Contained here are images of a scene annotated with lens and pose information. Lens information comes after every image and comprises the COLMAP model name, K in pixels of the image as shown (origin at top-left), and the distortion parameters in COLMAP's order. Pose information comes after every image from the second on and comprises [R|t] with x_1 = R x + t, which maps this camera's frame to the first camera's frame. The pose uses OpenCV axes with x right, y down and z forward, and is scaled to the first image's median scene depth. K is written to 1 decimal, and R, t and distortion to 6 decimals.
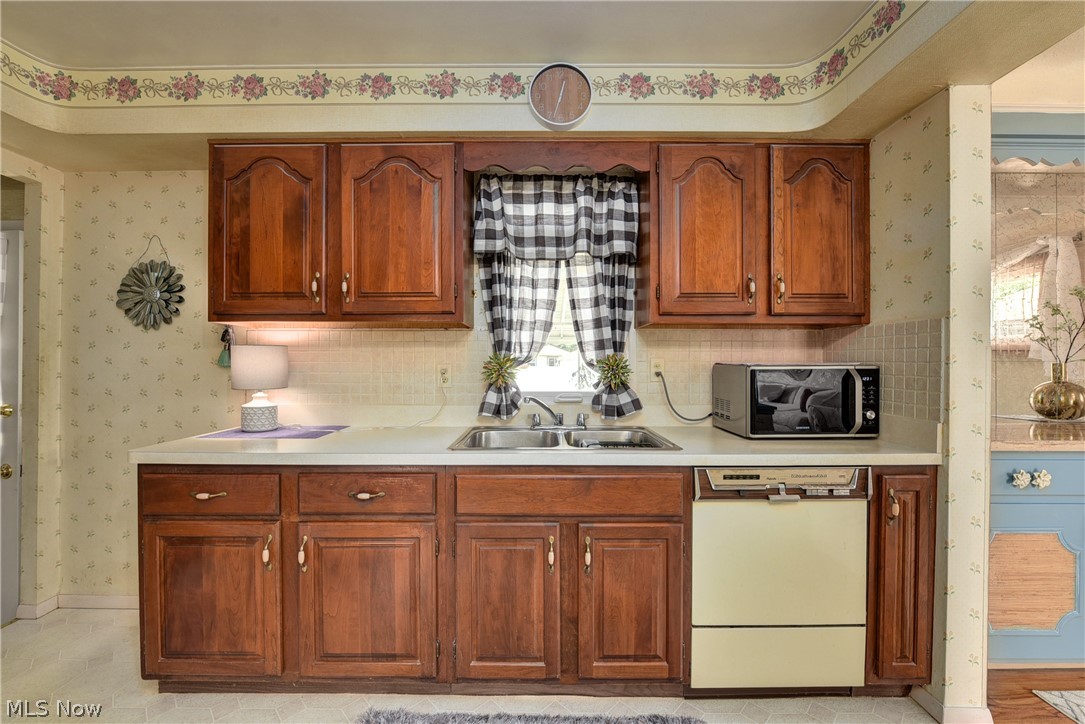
lens RADIAL K [[435.4, 0, 540.3], [0, 435.4, 365.3], [0, 0, 1]] dist [-0.009303, 0.000000]
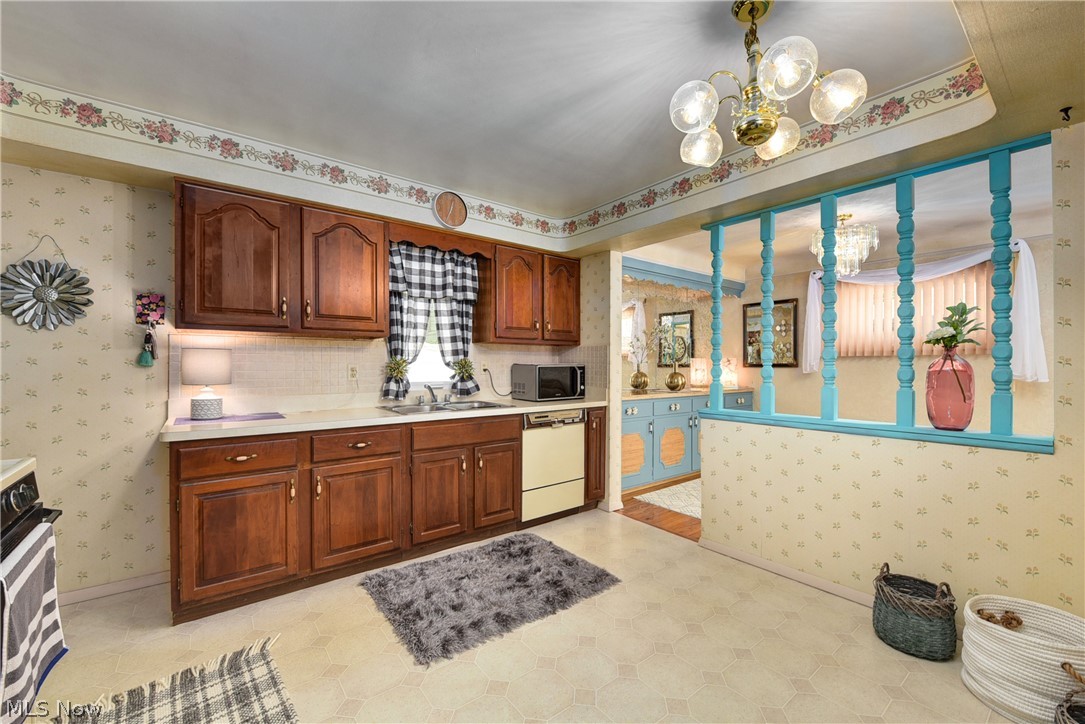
lens RADIAL K [[435.4, 0, 540.3], [0, 435.4, 365.3], [0, 0, 1]] dist [-0.009303, 0.000000]
pose [[0.788915, -0.001329, 0.614501, -0.711332], [0.000659, 0.999999, 0.001316, -0.000685], [-0.614502, -0.000633, 0.788915, -0.570038]]
